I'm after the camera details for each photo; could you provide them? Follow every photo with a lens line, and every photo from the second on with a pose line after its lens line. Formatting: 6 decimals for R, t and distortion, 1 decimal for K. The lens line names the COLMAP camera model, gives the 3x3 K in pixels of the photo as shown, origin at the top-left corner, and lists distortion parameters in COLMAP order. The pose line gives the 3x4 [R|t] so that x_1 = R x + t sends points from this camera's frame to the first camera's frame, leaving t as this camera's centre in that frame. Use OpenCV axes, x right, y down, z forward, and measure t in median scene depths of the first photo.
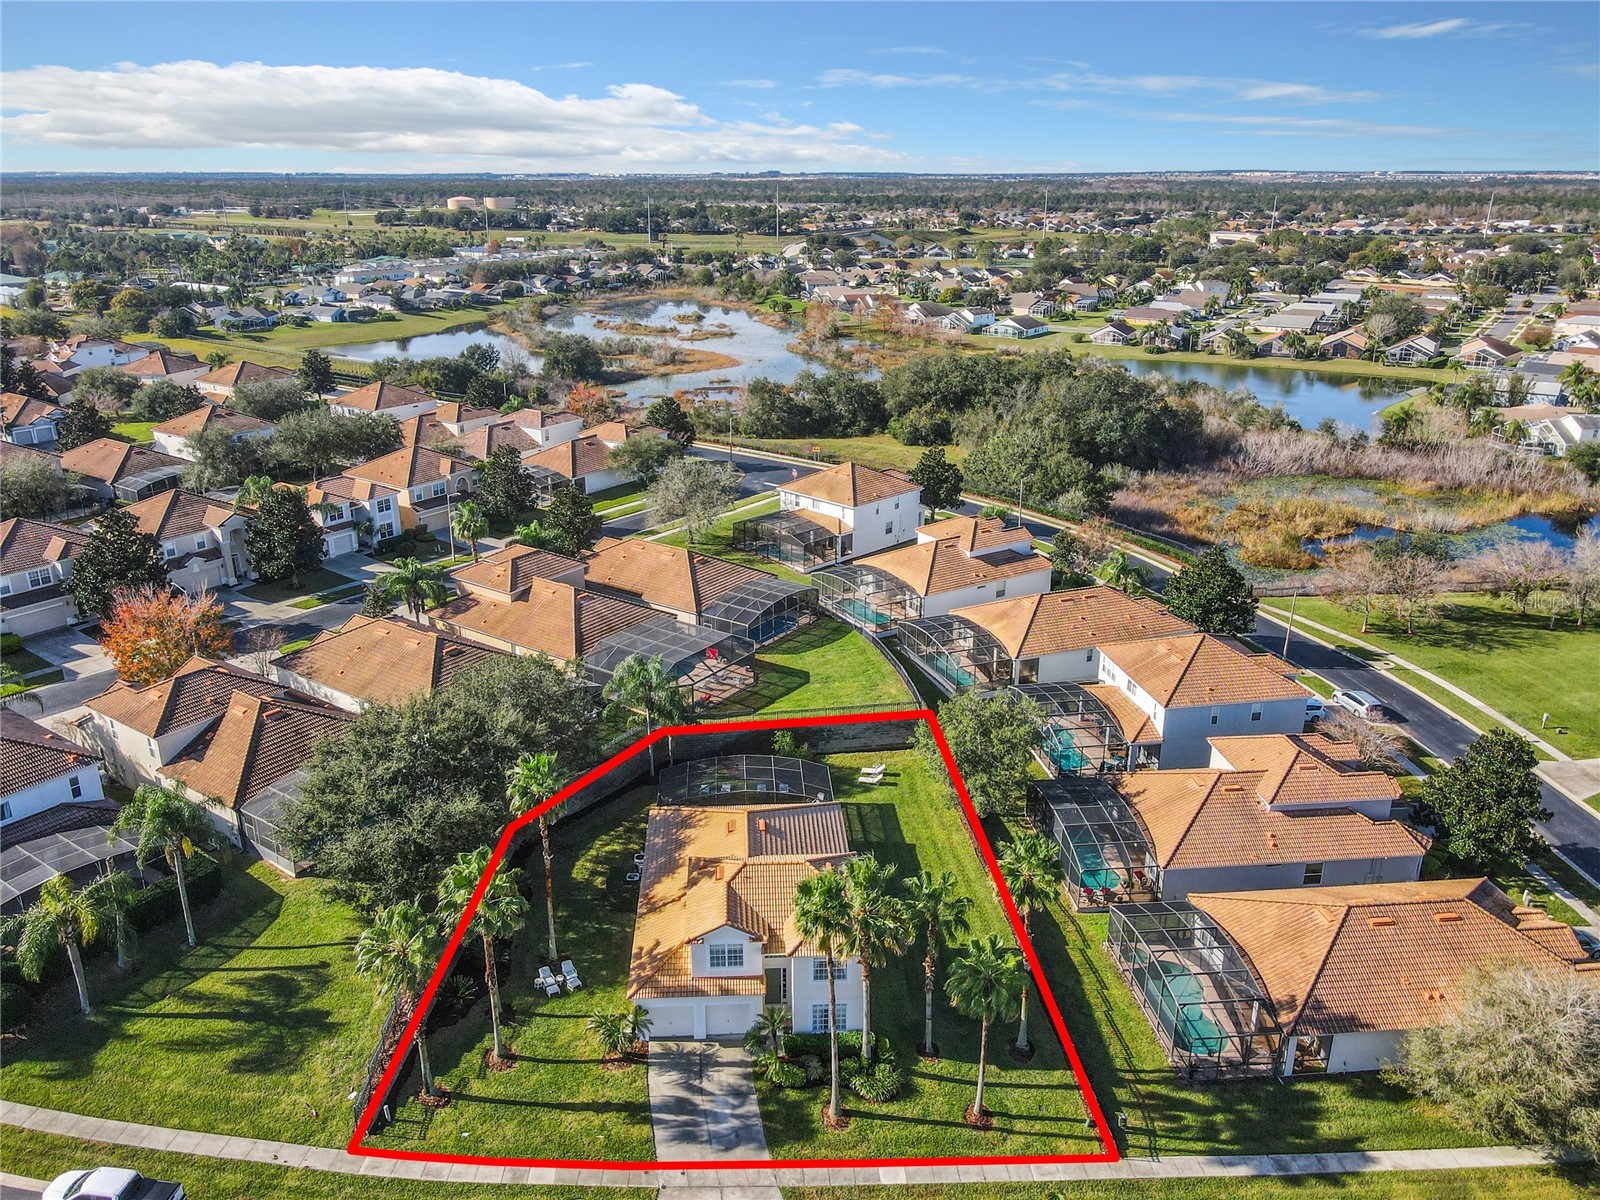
lens RADIAL K [[1177.6, 0, 797.2], [0, 1177.6, 592.9], [0, 0, 1]] dist [0.001193, 0.036162]
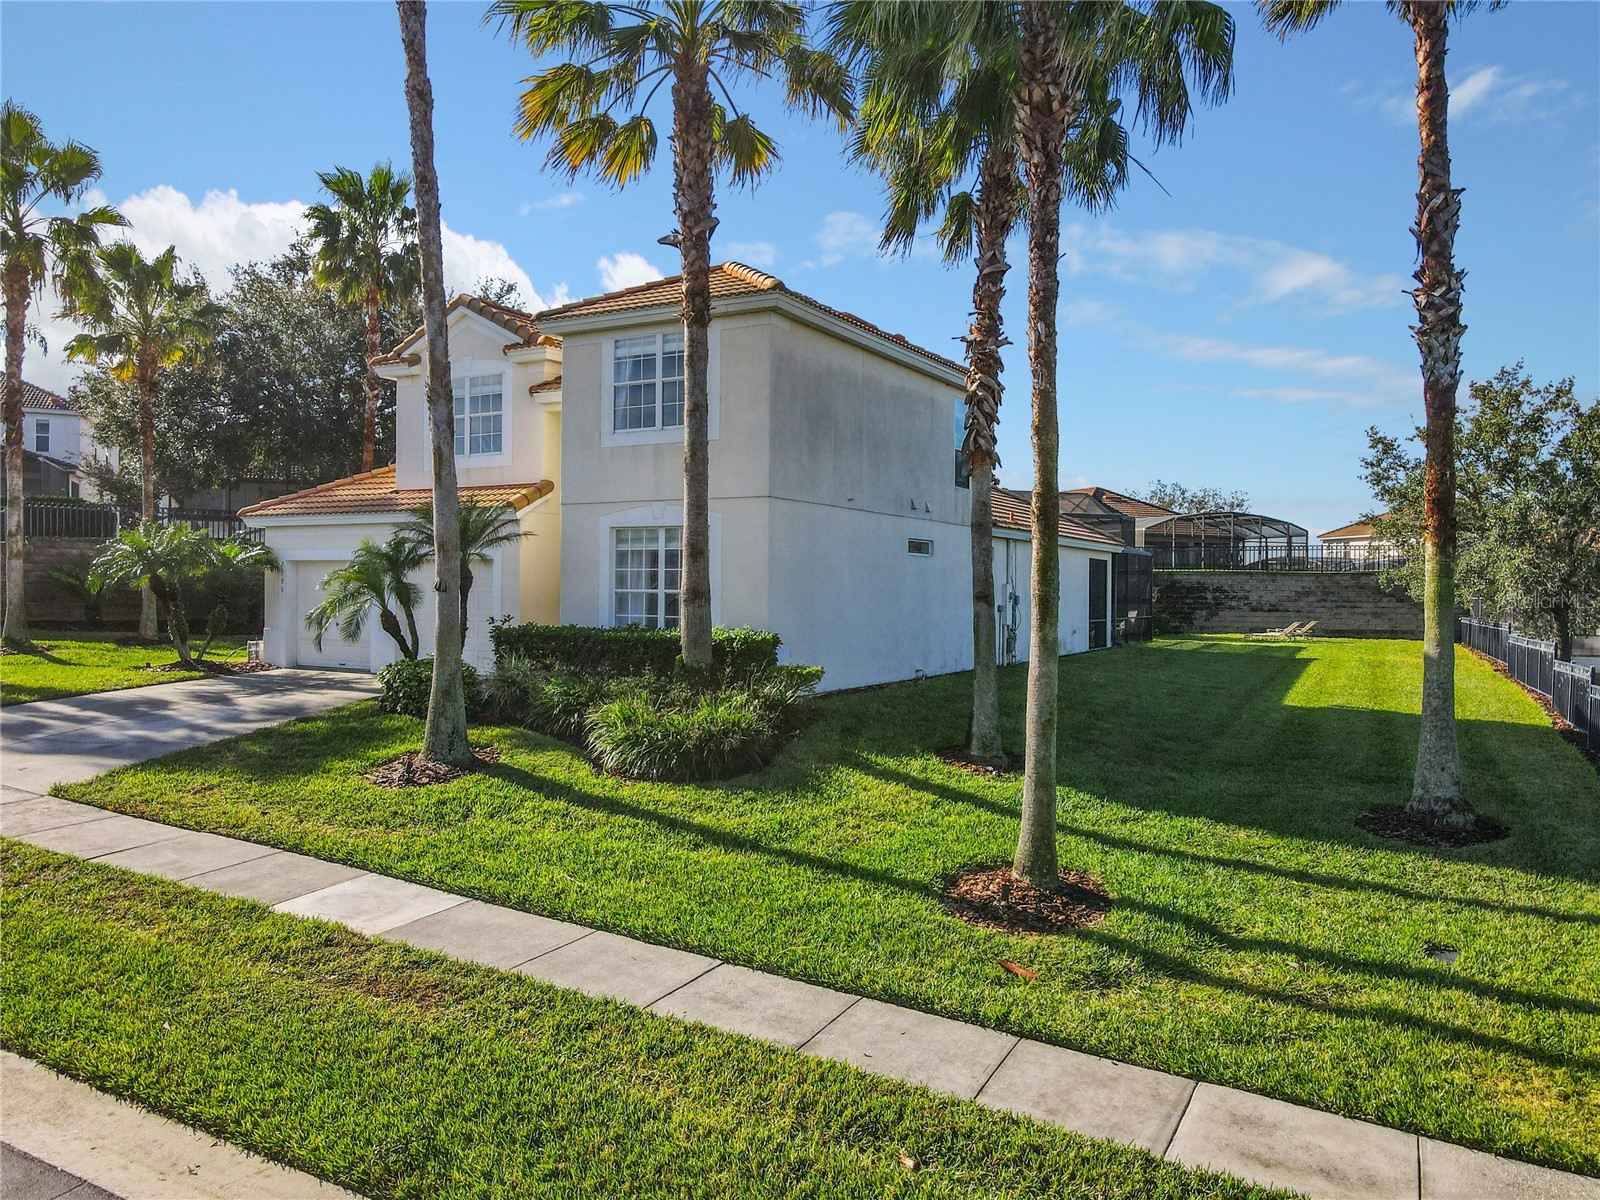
lens RADIAL K [[1158.3, 0, 796.3], [0, 1158.3, 591.2], [0, 0, 1]] dist [0.010920, 0.005776]
pose [[0.846131, 0.004581, -0.532956, 0.199521], [-0.182468, 0.942025, -0.281594, 0.418375], [0.500768, 0.335513, 0.797912, 0.756897]]
